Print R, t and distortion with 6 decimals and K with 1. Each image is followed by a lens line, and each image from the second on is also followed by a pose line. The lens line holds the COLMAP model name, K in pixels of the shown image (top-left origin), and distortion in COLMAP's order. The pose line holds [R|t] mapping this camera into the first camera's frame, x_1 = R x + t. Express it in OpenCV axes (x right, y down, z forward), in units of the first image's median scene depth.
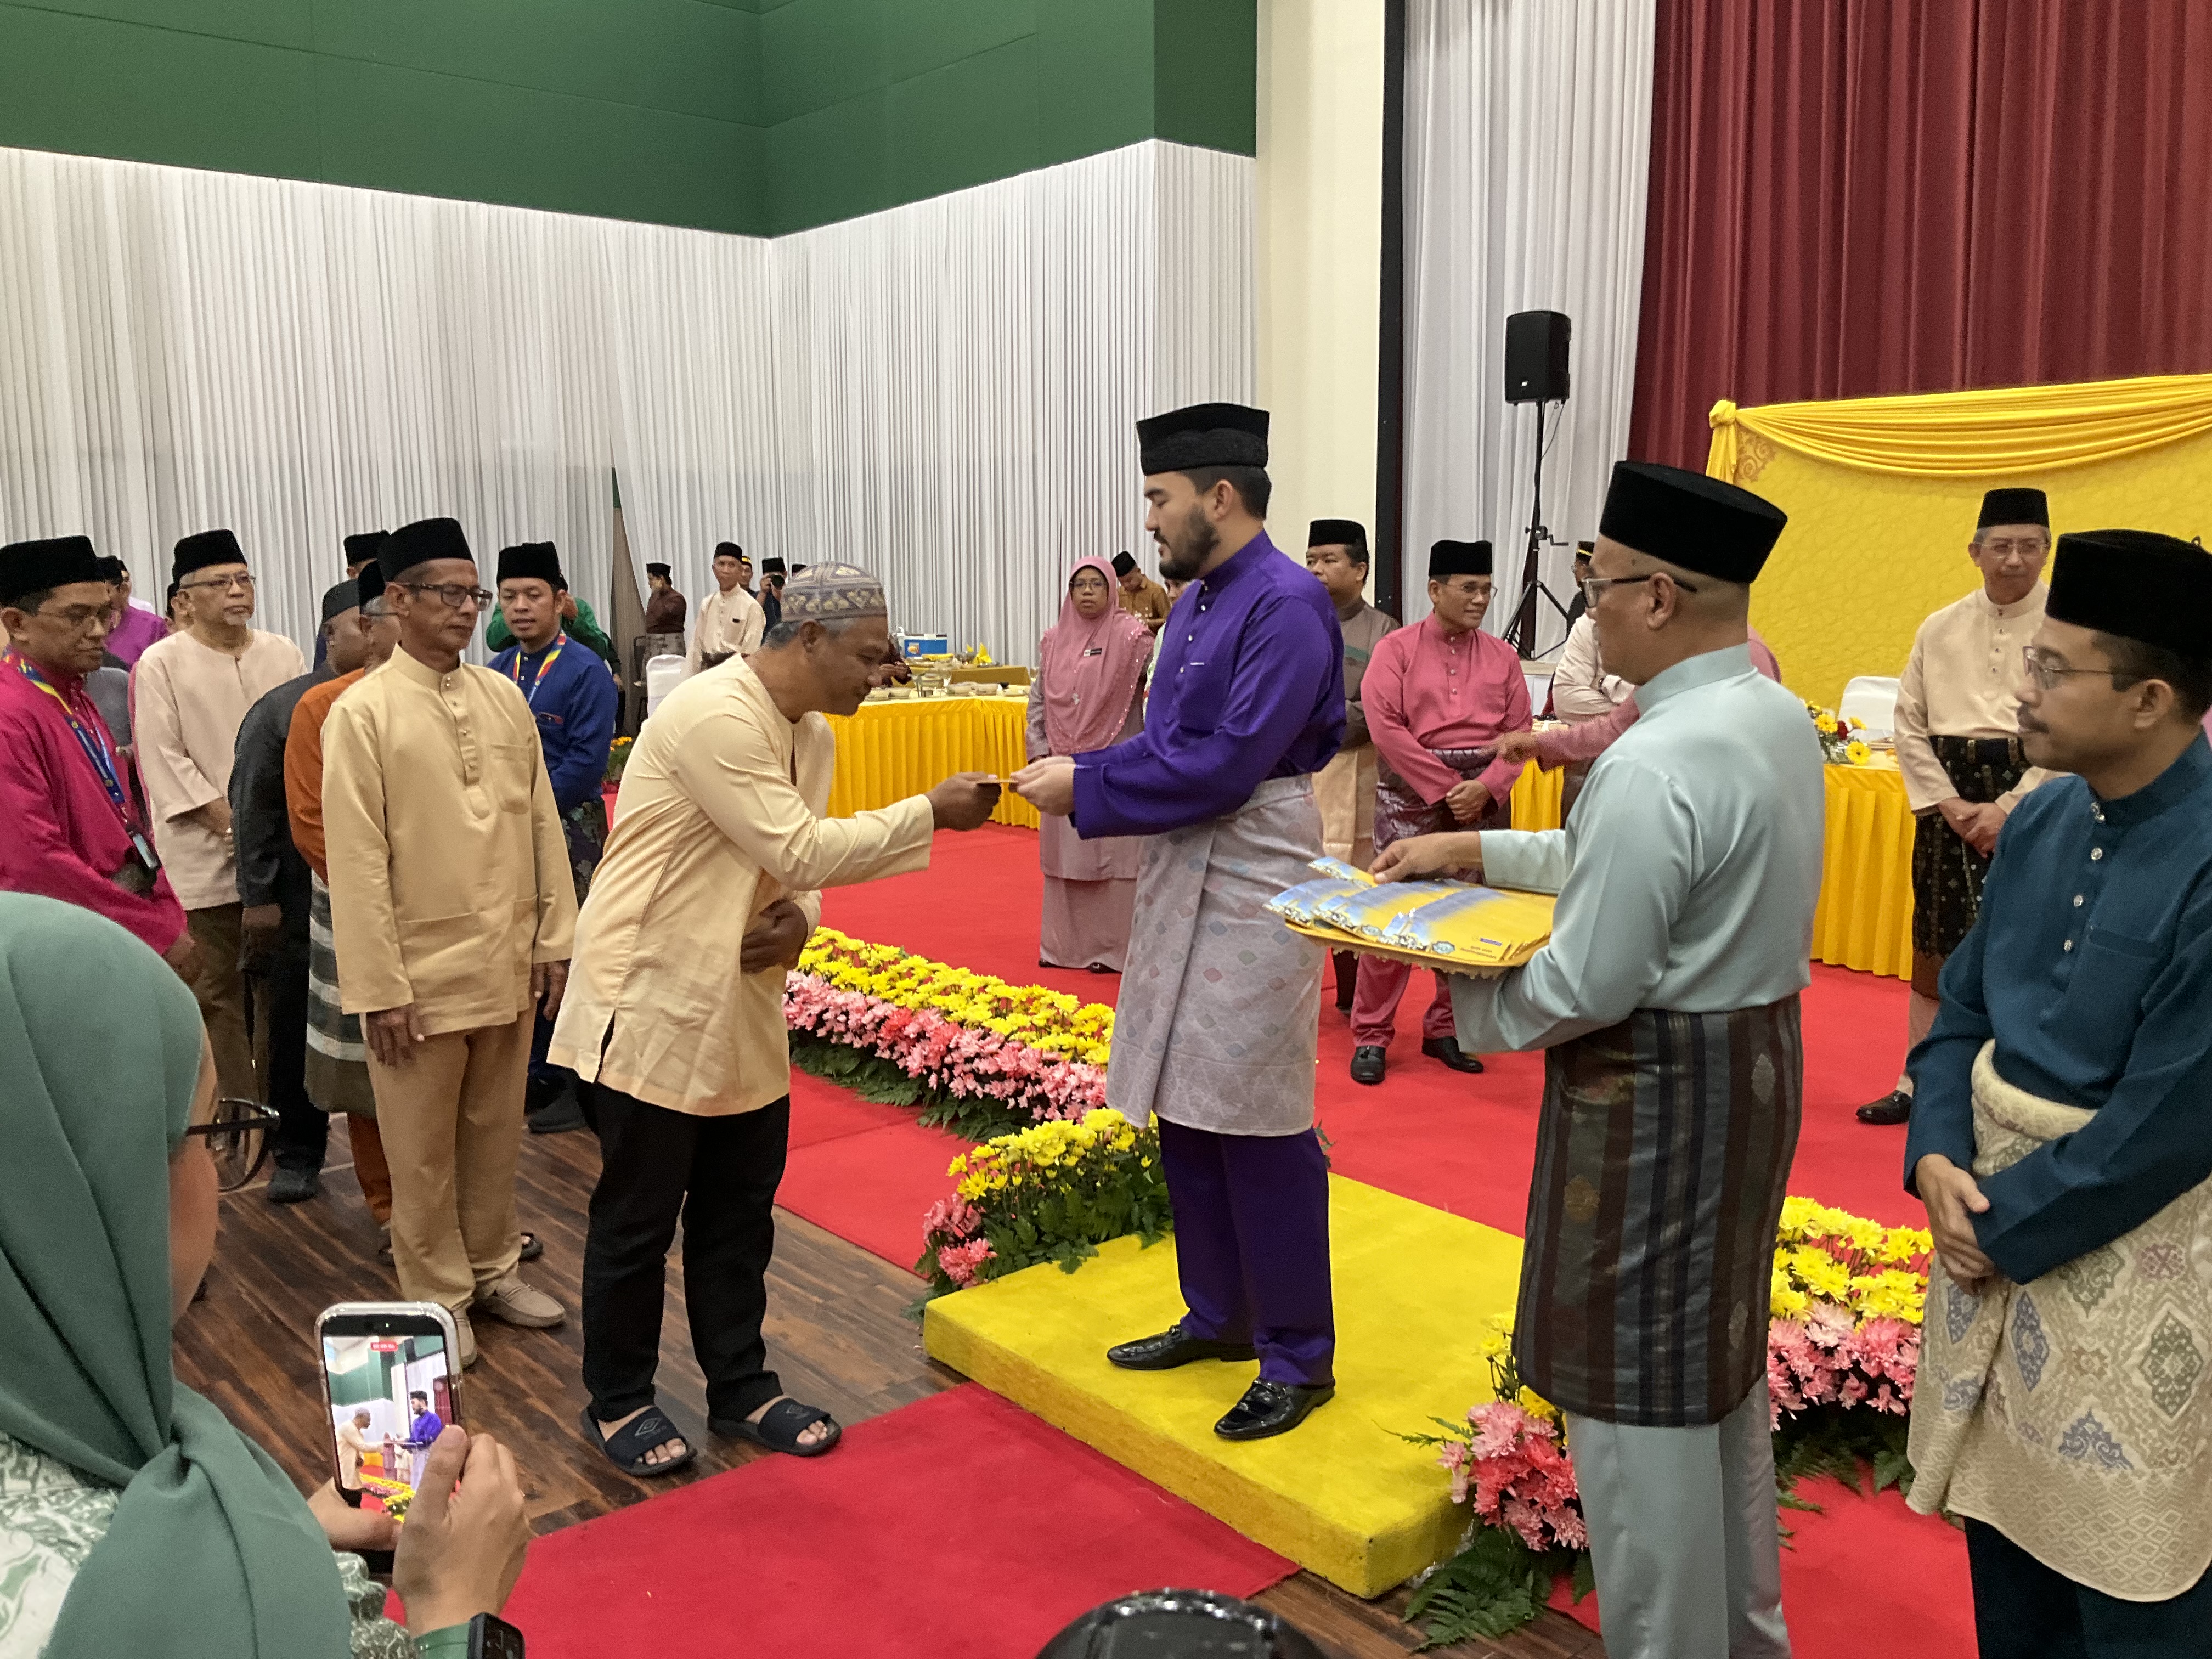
lens RADIAL K [[1827.3, 0, 1111.2], [0, 1827.3, 841.6], [0, 0, 1]] dist [0.065938, -0.125963]
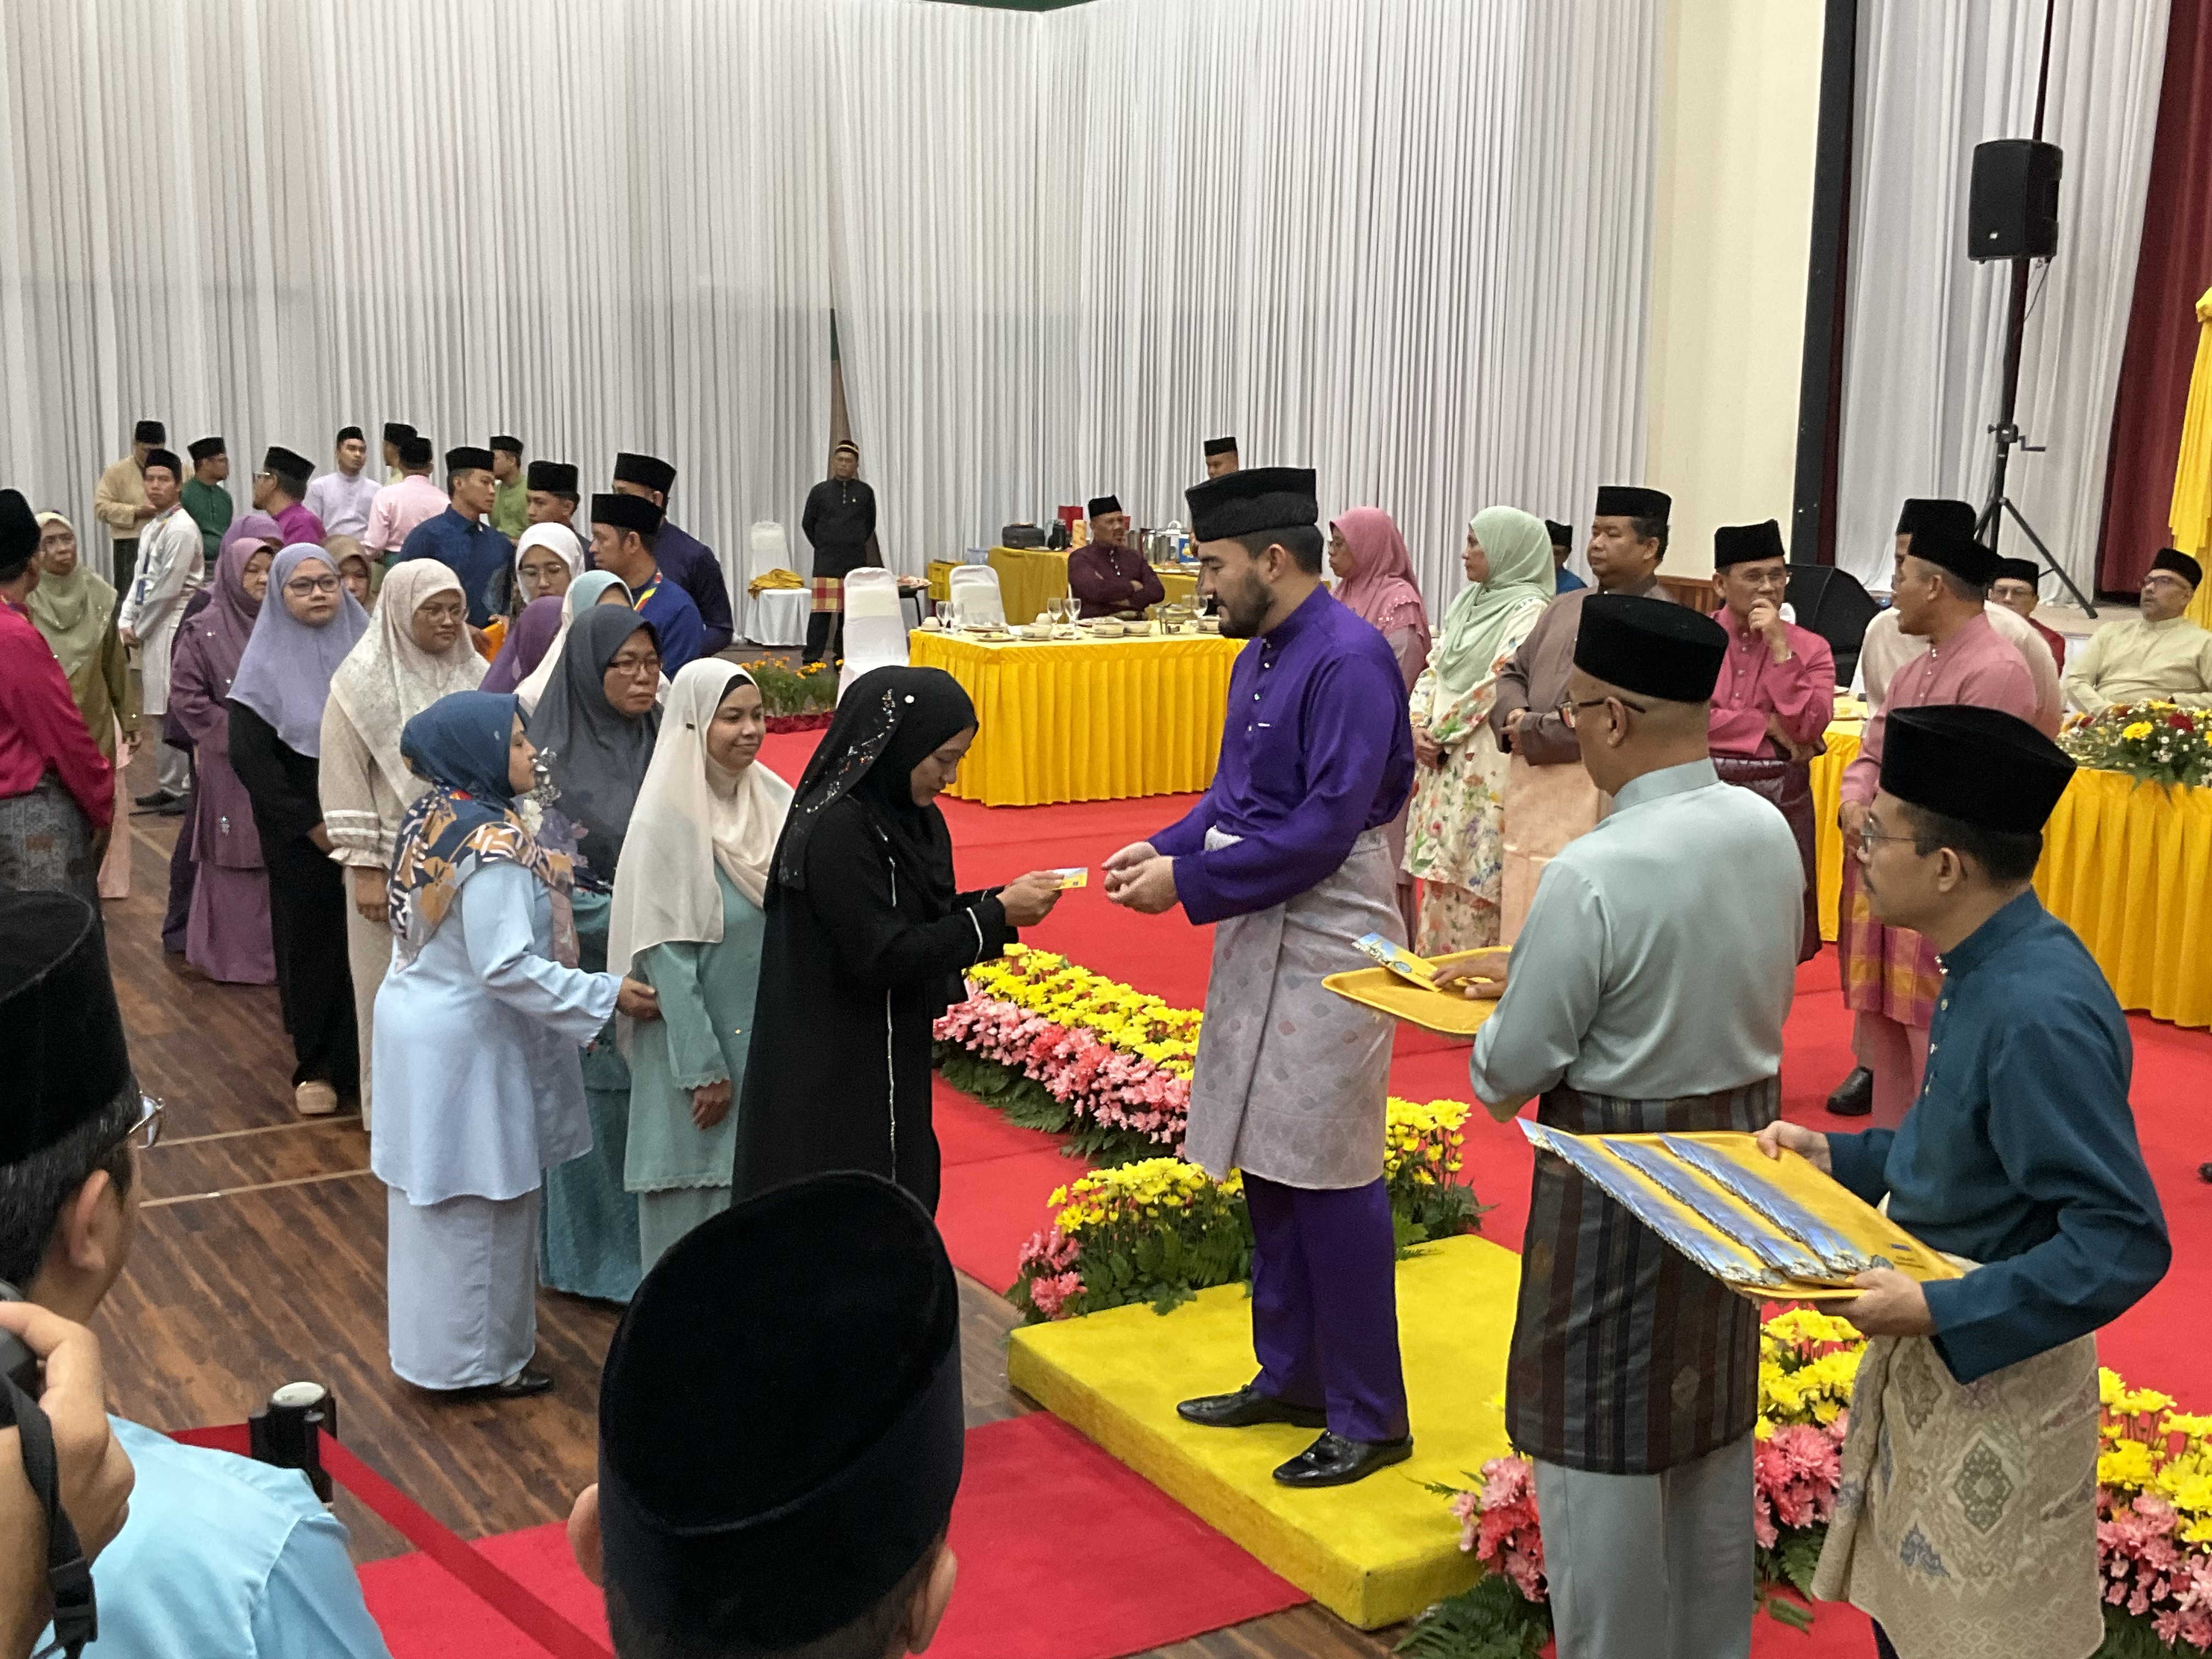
lens RADIAL K [[2585.5, 0, 1155.3], [0, 2585.5, 789.3], [0, 0, 1]] dist [0.058733, 0.000000]
pose [[0.988335, 0.048218, -0.144460, 0.152792], [-0.046924, 0.998822, 0.012355, -0.058568], [0.144886, -0.005432, 0.989433, -0.350129]]
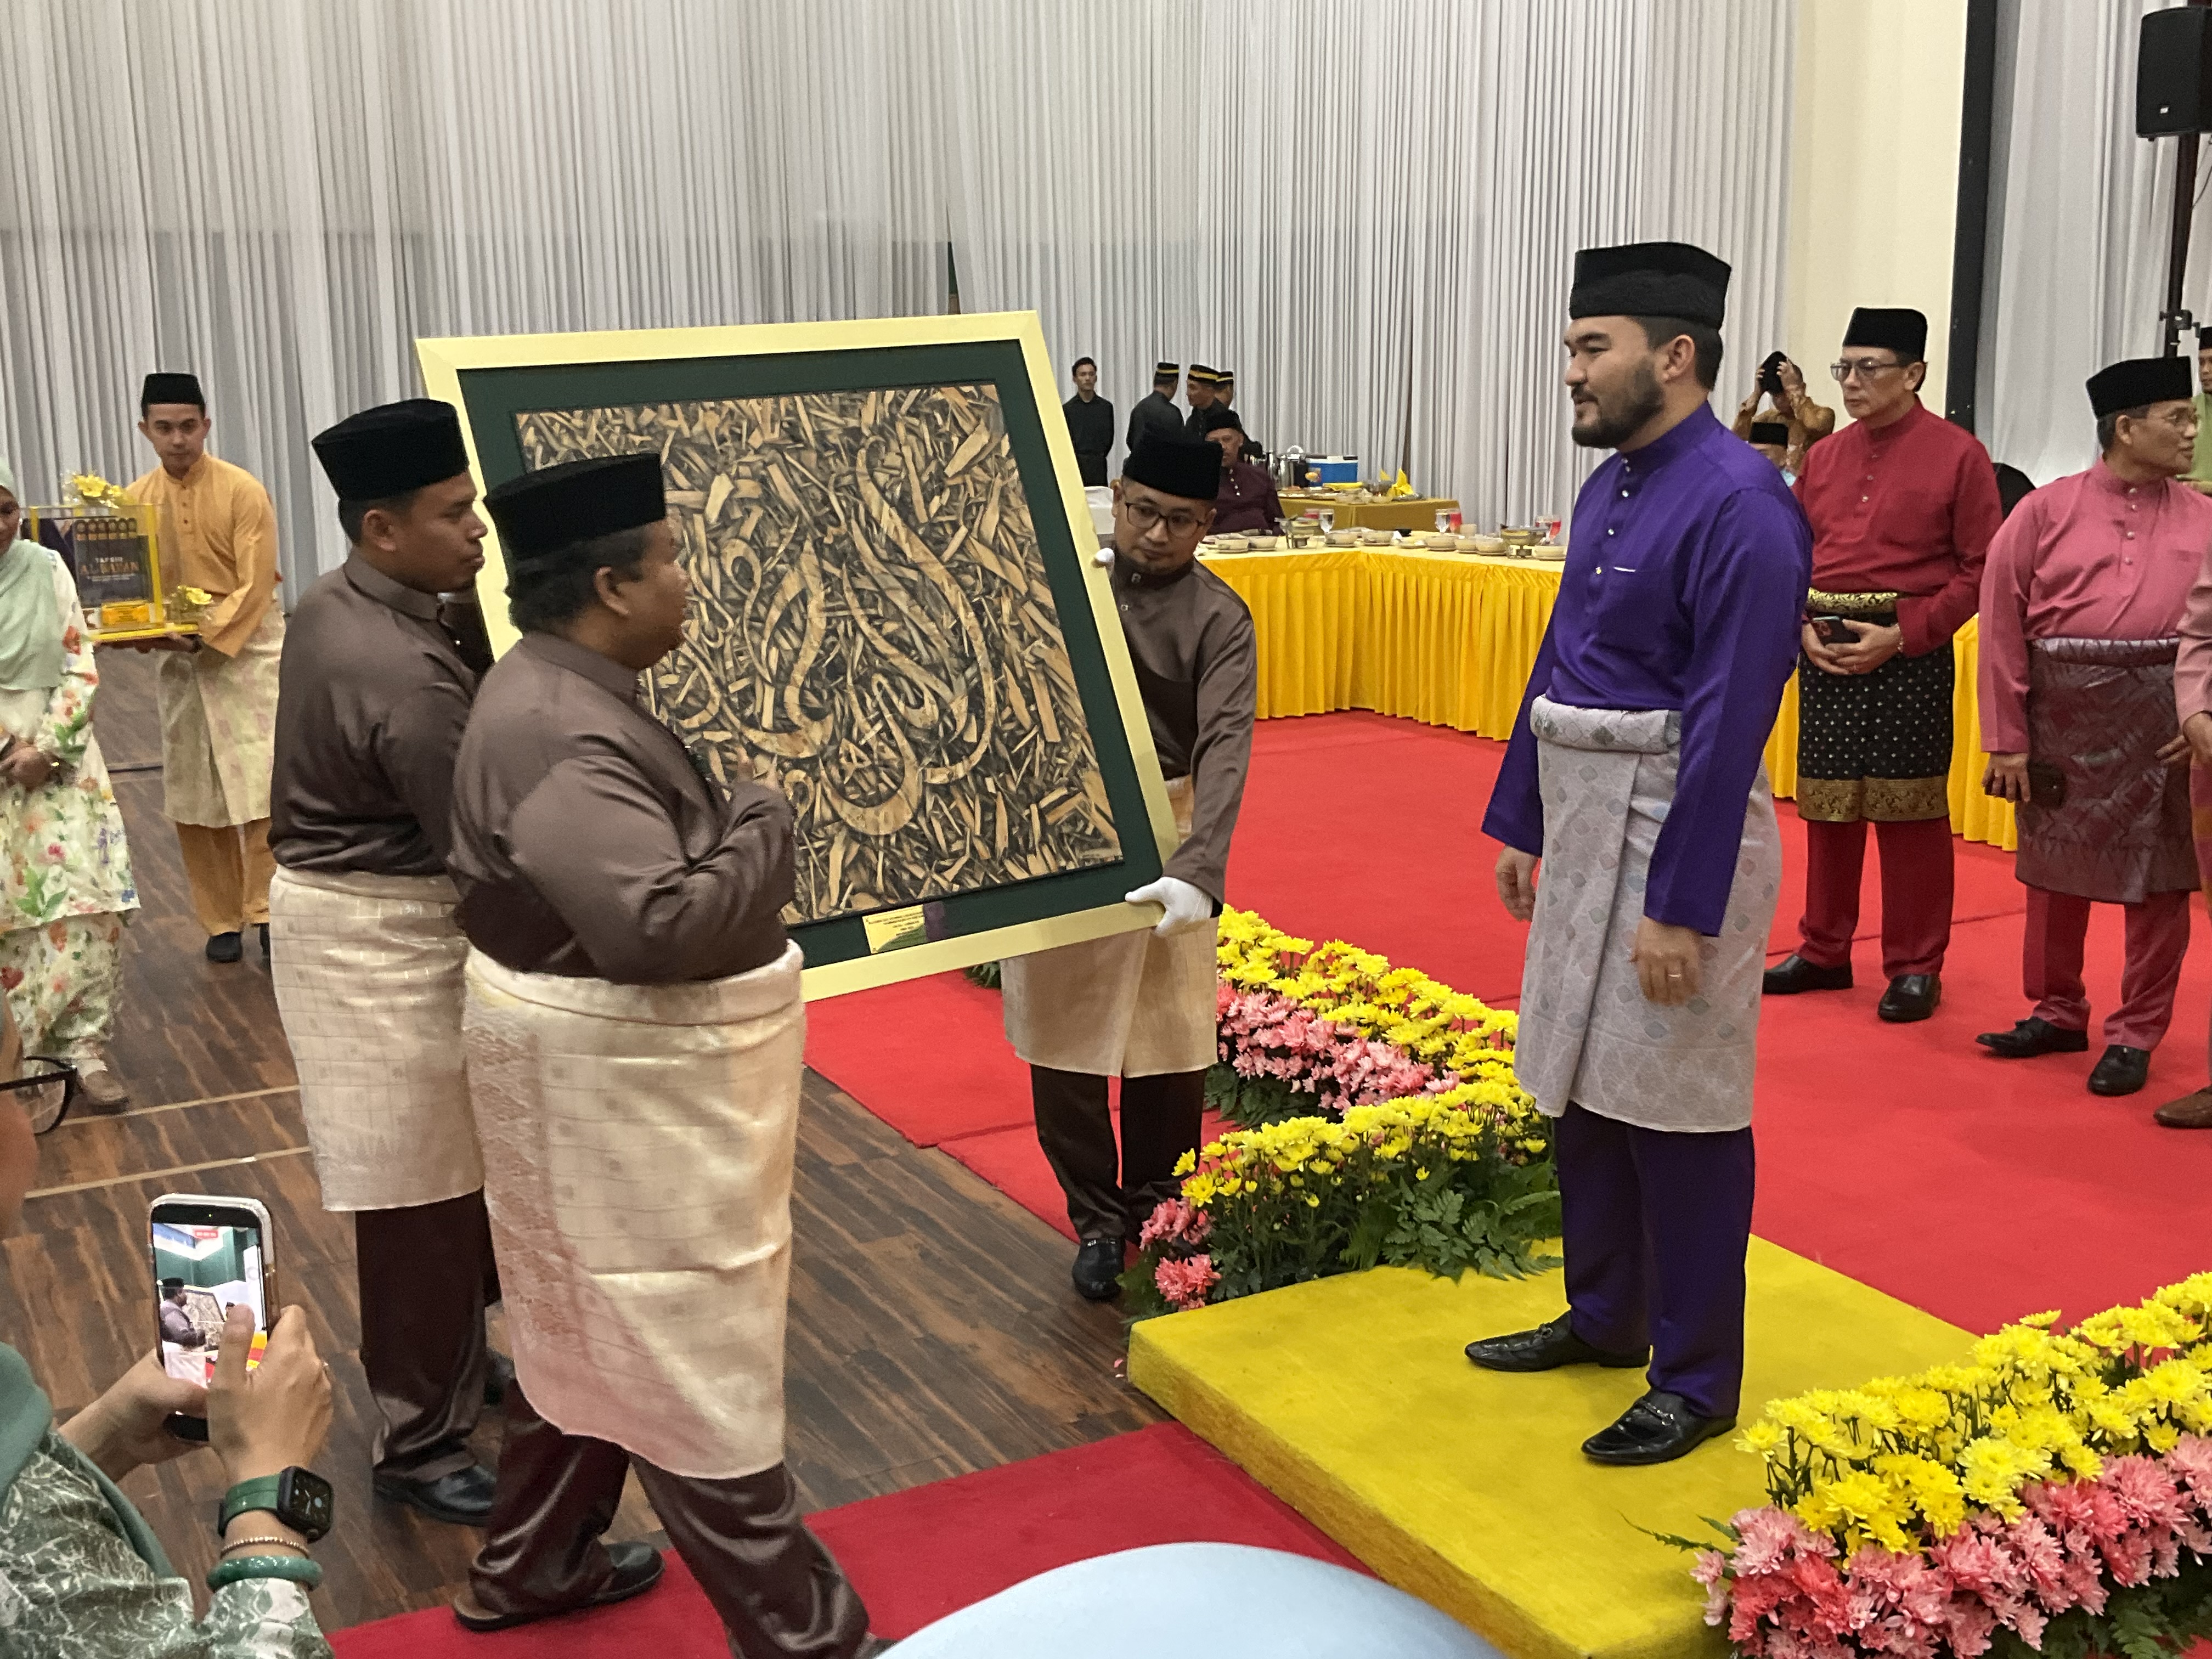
lens RADIAL K [[2409.4, 0, 1118.7], [0, 2409.4, 815.0], [0, 0, 1]] dist [0.037556, 0.000000]
pose [[0.977372, 0.035935, -0.208451, 0.105493], [-0.026582, 0.998518, 0.047498, -0.030434], [0.209849, -0.040882, 0.976879, -0.062285]]
